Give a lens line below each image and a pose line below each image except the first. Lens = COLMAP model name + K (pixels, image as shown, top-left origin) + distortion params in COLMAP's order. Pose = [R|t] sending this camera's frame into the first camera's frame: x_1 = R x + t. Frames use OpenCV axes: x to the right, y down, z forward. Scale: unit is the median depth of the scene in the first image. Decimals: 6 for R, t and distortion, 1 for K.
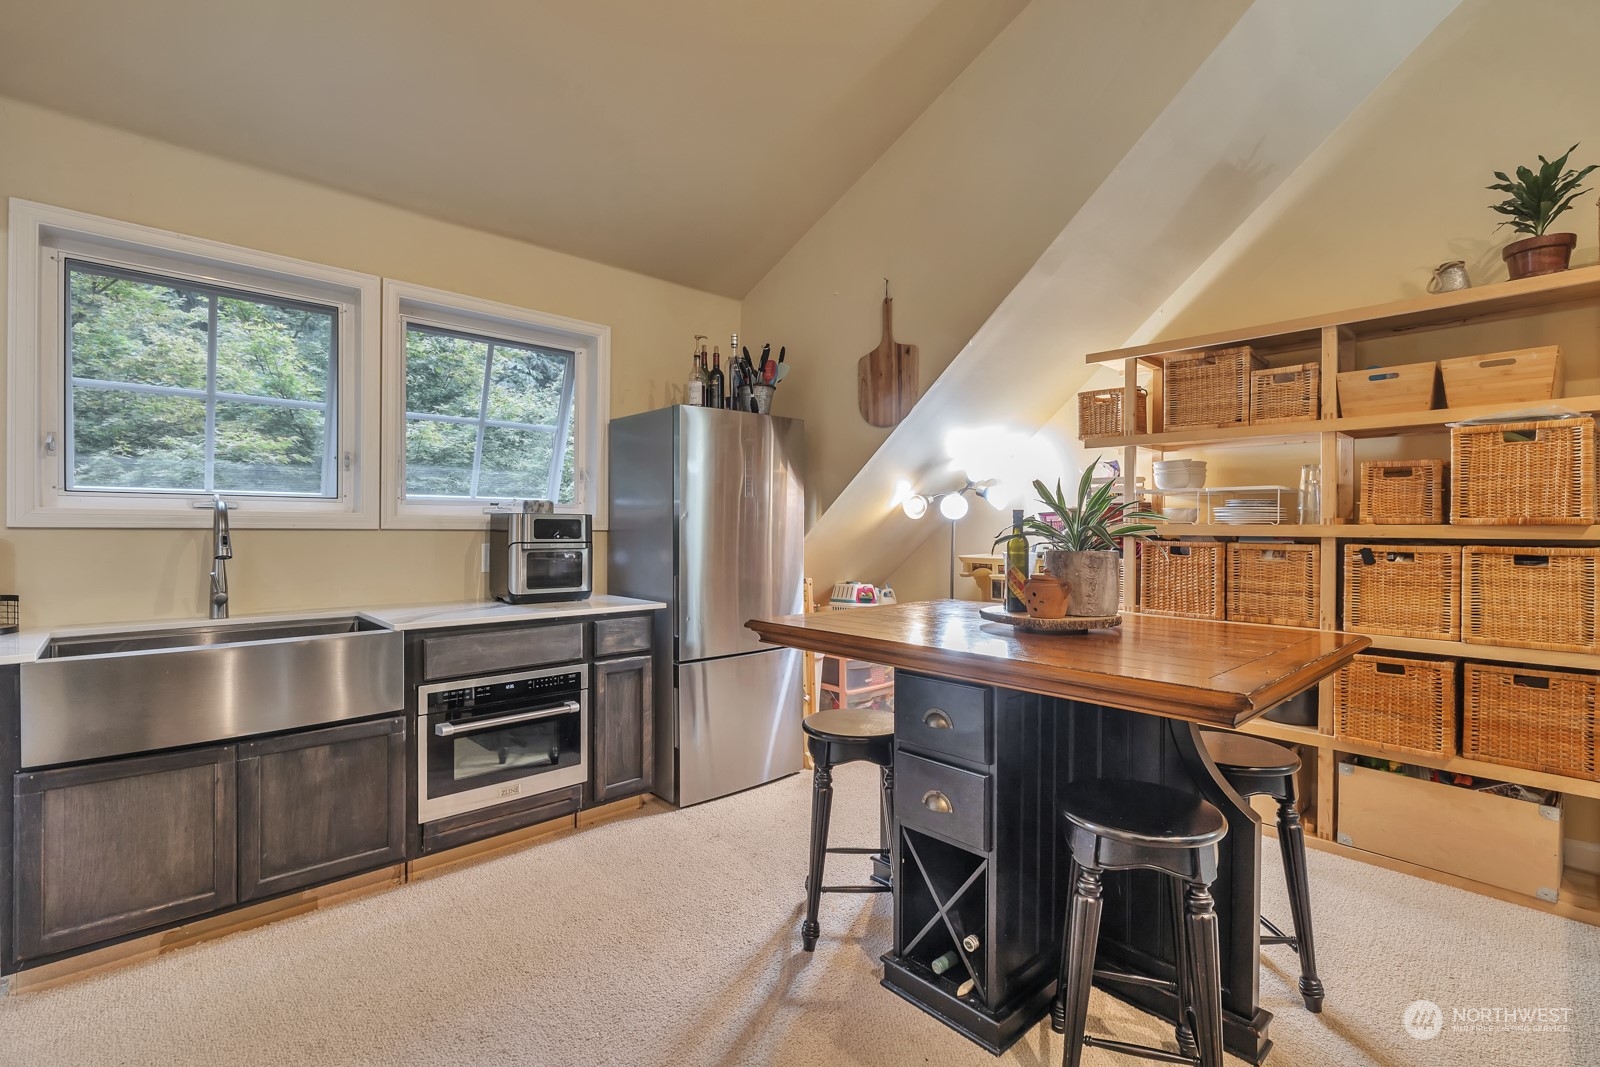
lens RADIAL K [[713.0, 0, 794.0], [0, 713.0, 520.5], [0, 0, 1]] dist [-0.001060, -0.000401]
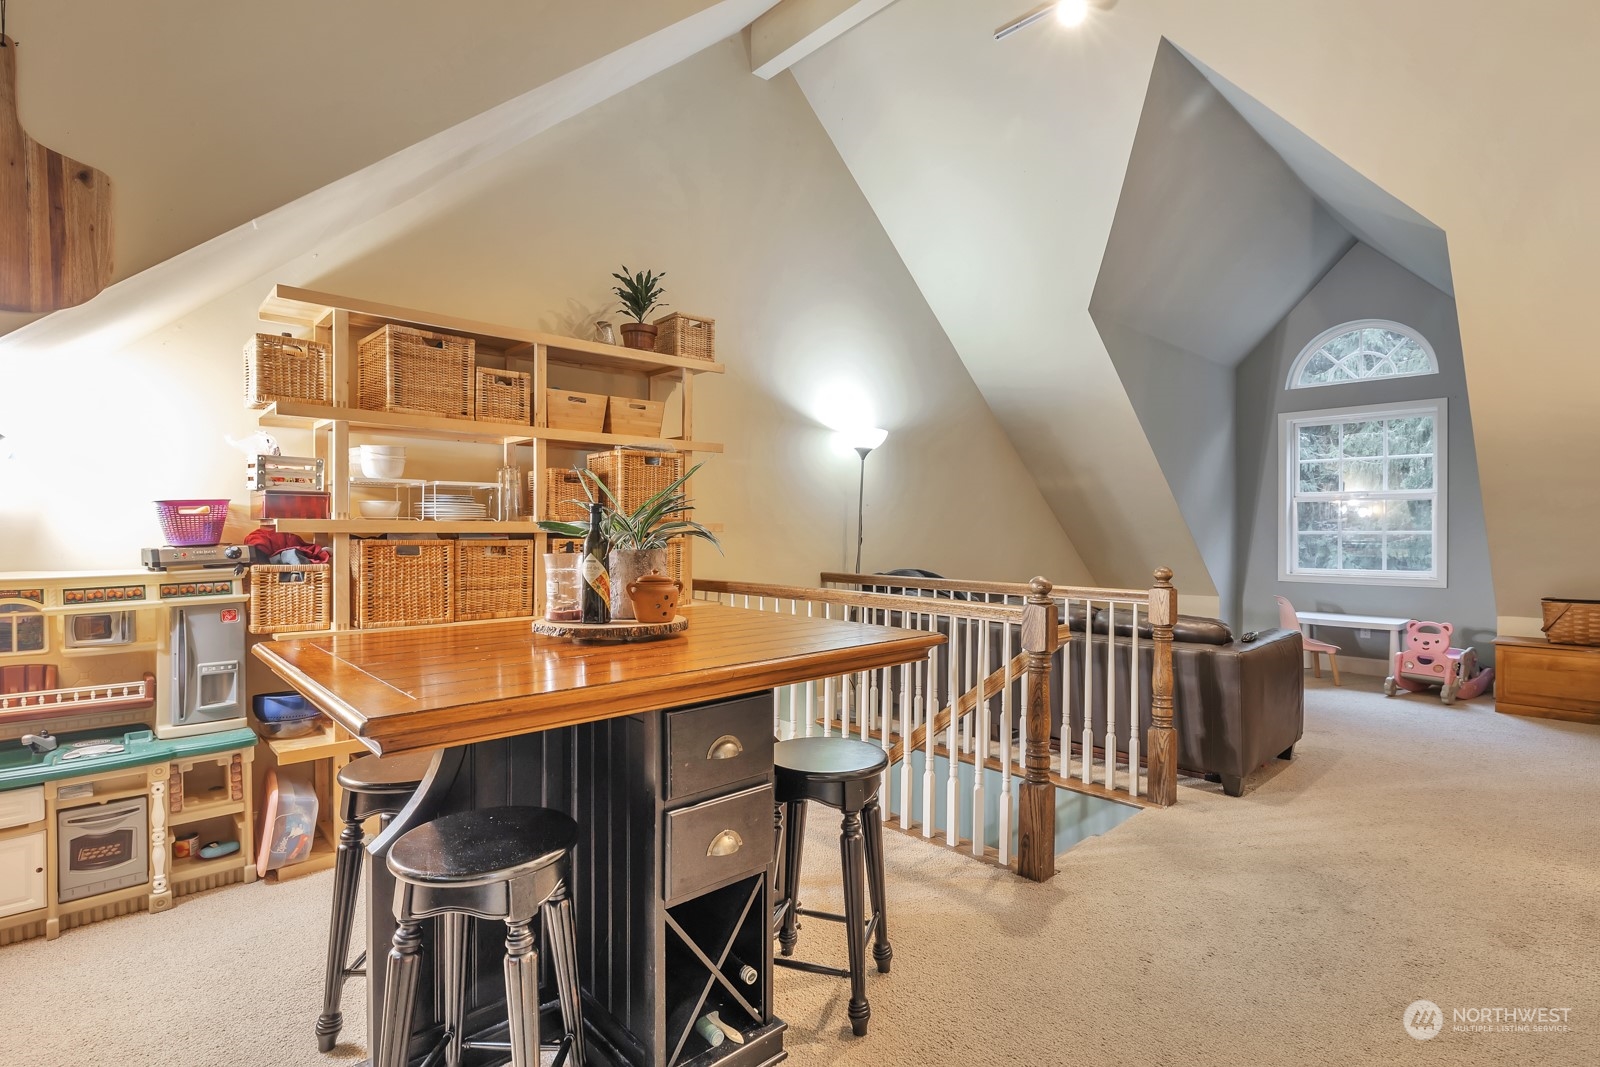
lens RADIAL K [[795.9, 0, 795.9], [0, 795.9, 522.6], [0, 0, 1]] dist [-0.000963, 0.000287]
pose [[-0.009765, -0.002409, 0.999949, -0.473085], [-0.014632, 0.999890, 0.002266, -0.001334], [-0.999845, -0.014609, -0.009799, 0.572483]]
